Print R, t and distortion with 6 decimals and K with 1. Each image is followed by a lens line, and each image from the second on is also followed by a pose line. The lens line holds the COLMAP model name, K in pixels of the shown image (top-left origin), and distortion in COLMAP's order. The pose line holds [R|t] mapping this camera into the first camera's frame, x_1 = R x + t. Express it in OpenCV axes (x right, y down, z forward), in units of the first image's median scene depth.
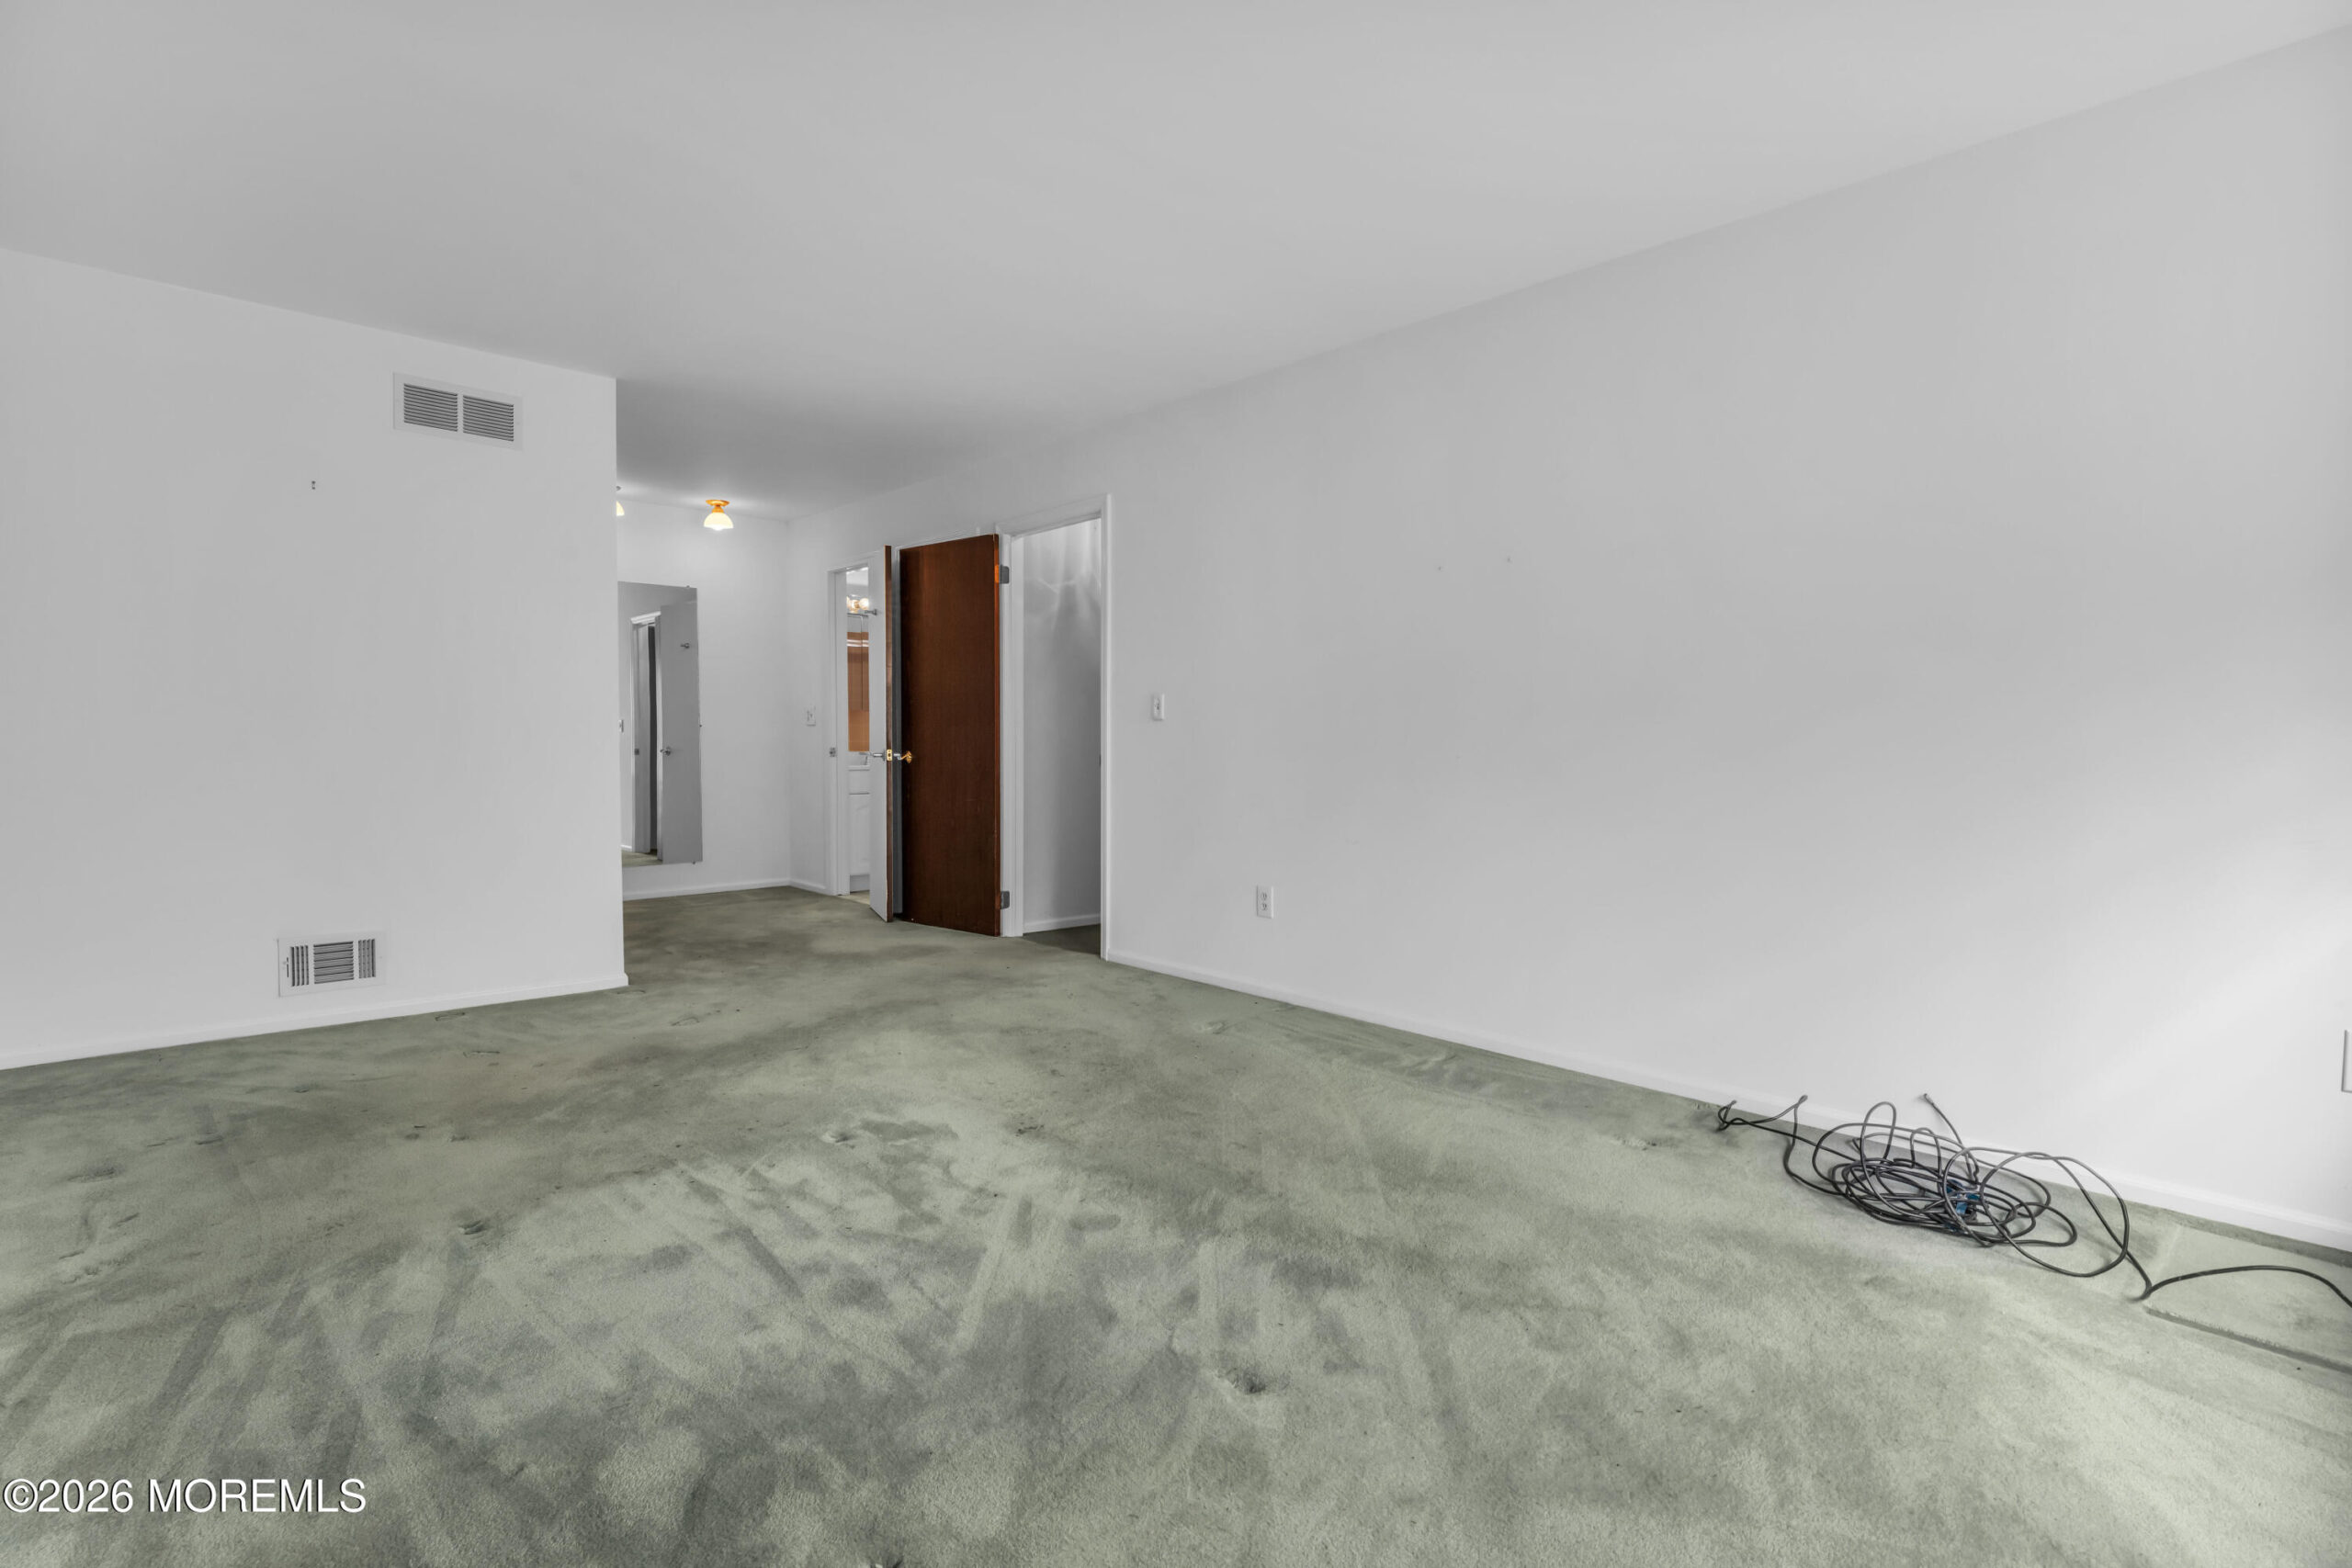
lens RADIAL K [[1146.1, 0, 1168.5], [0, 1146.1, 743.3], [0, 0, 1]] dist [-0.002994, -0.000422]
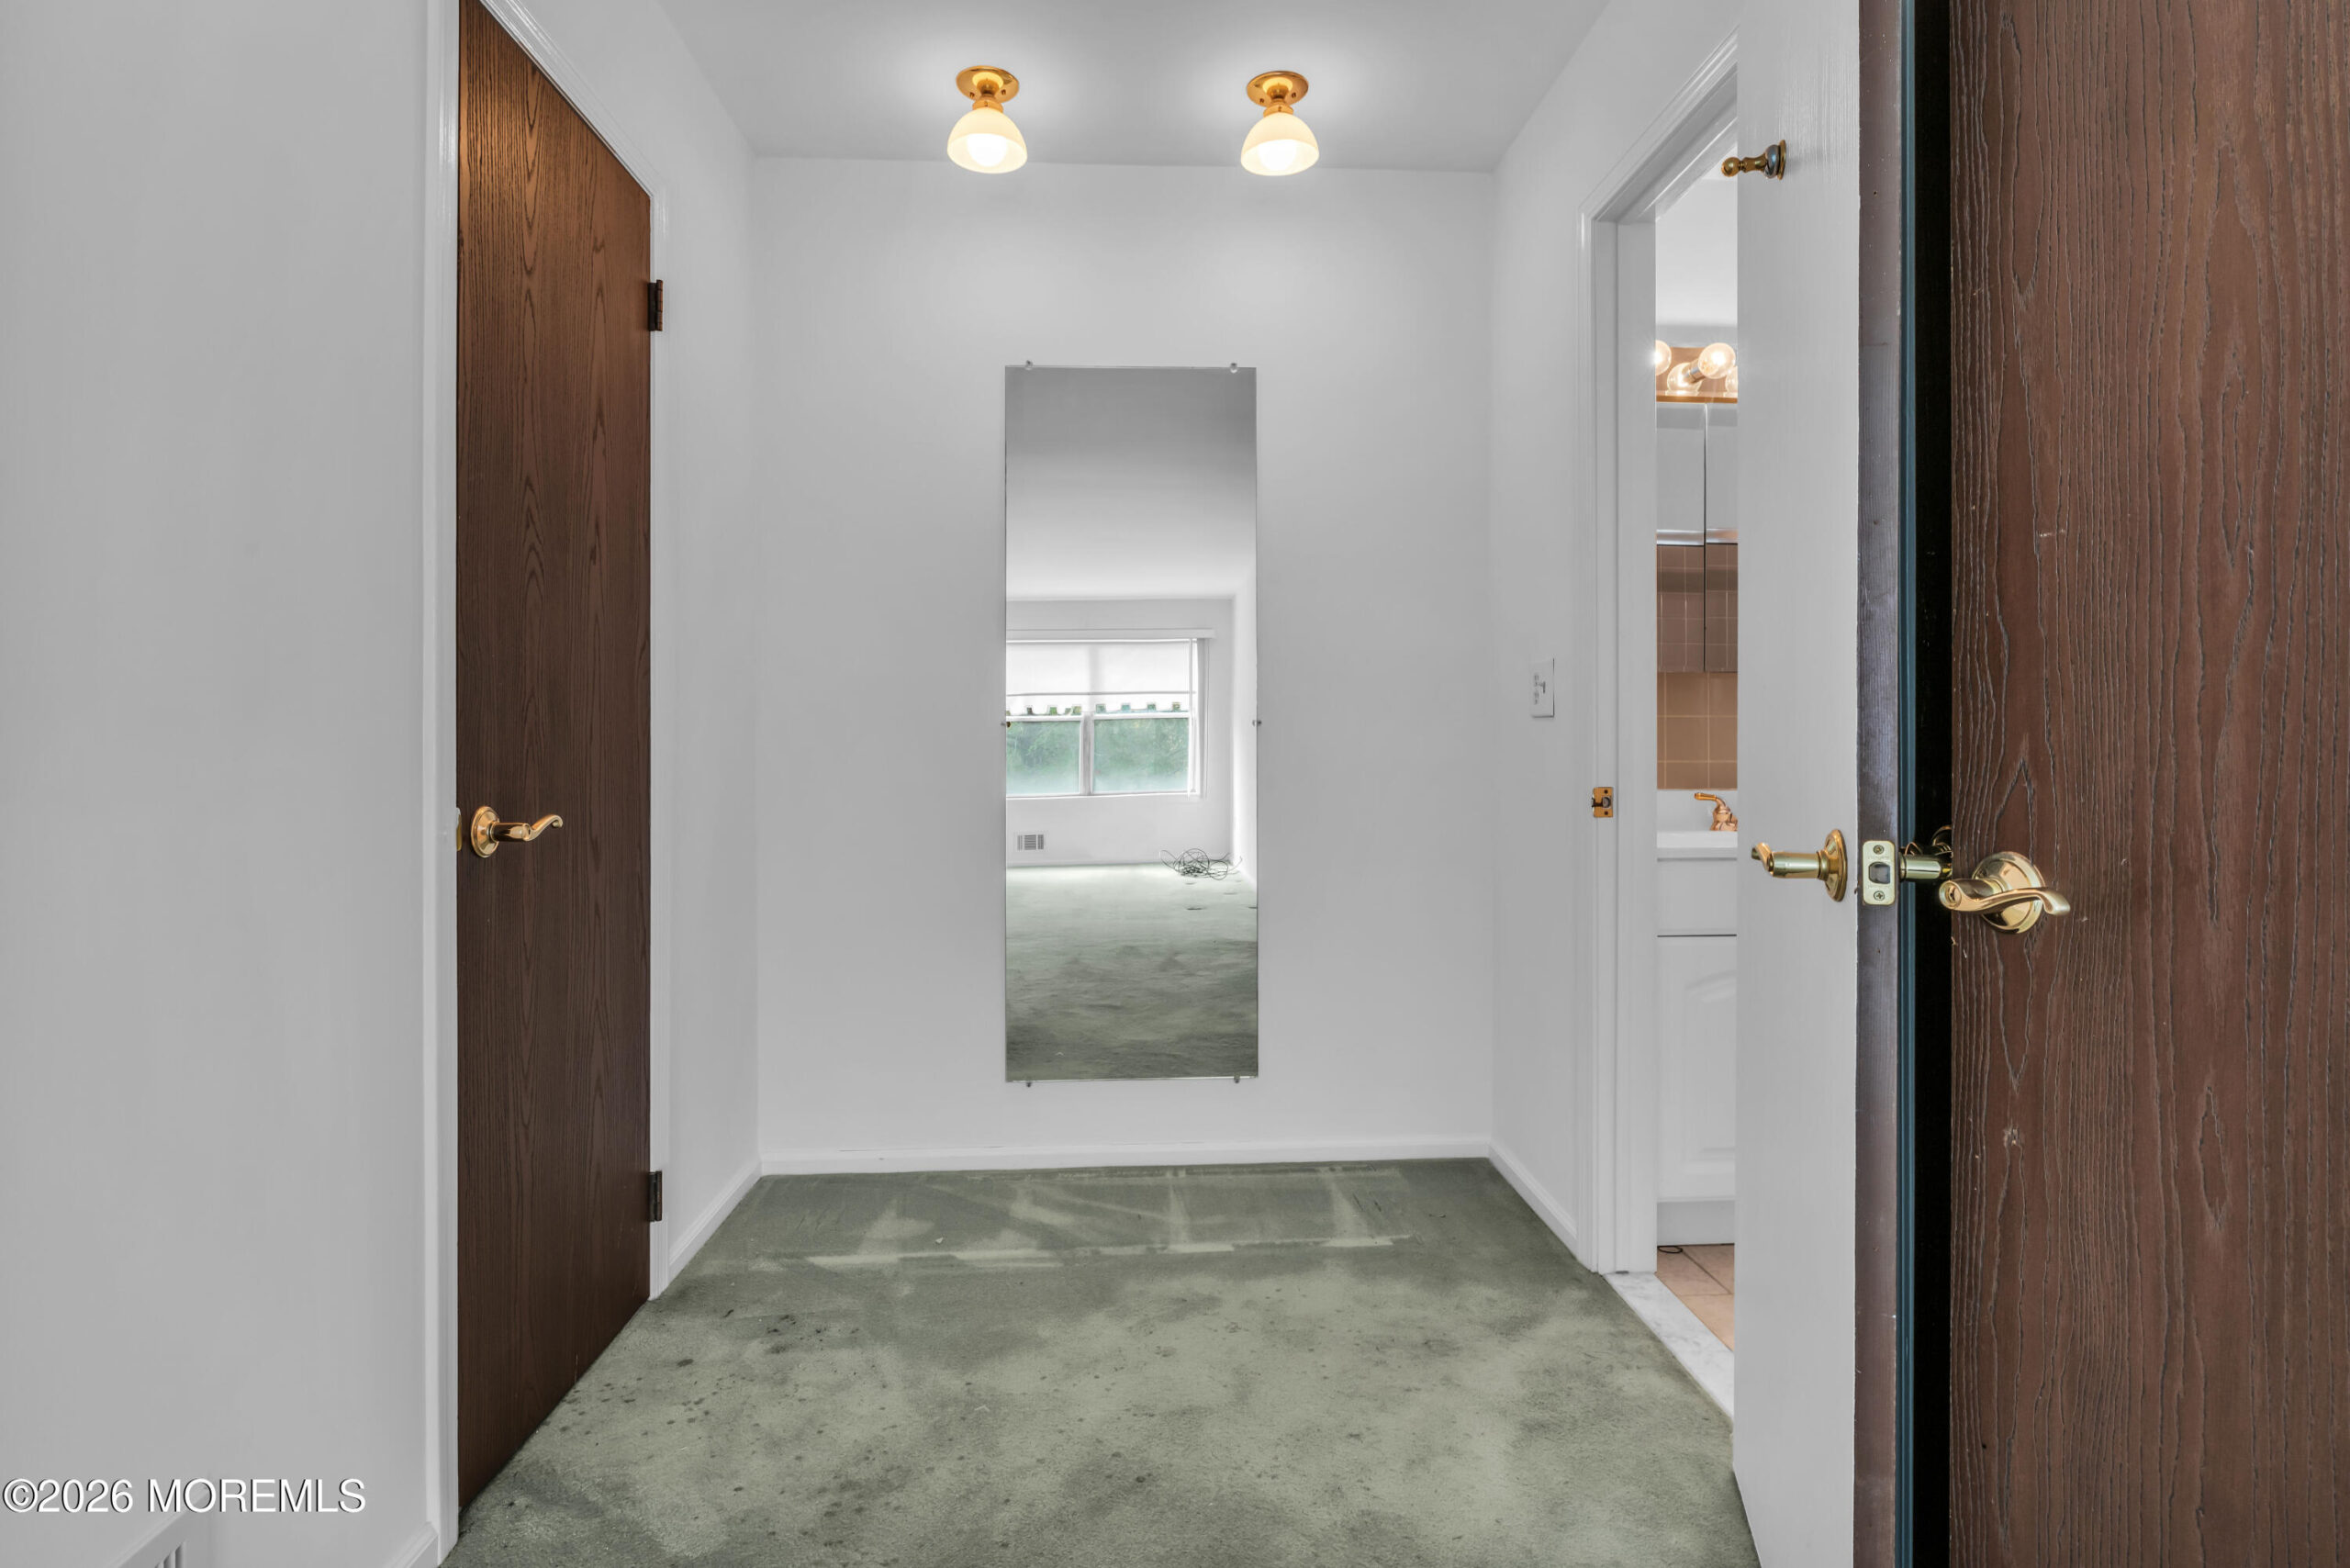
lens RADIAL K [[1145.3, 0, 1167.5], [0, 1145.3, 743.3], [0, 0, 1]] dist [-0.002994, -0.000422]
pose [[0.770680, 0.007905, -0.637173, -0.183582], [-0.011221, 0.999936, -0.001168, -0.006531], [0.637123, 0.008050, 0.770720, 0.676132]]
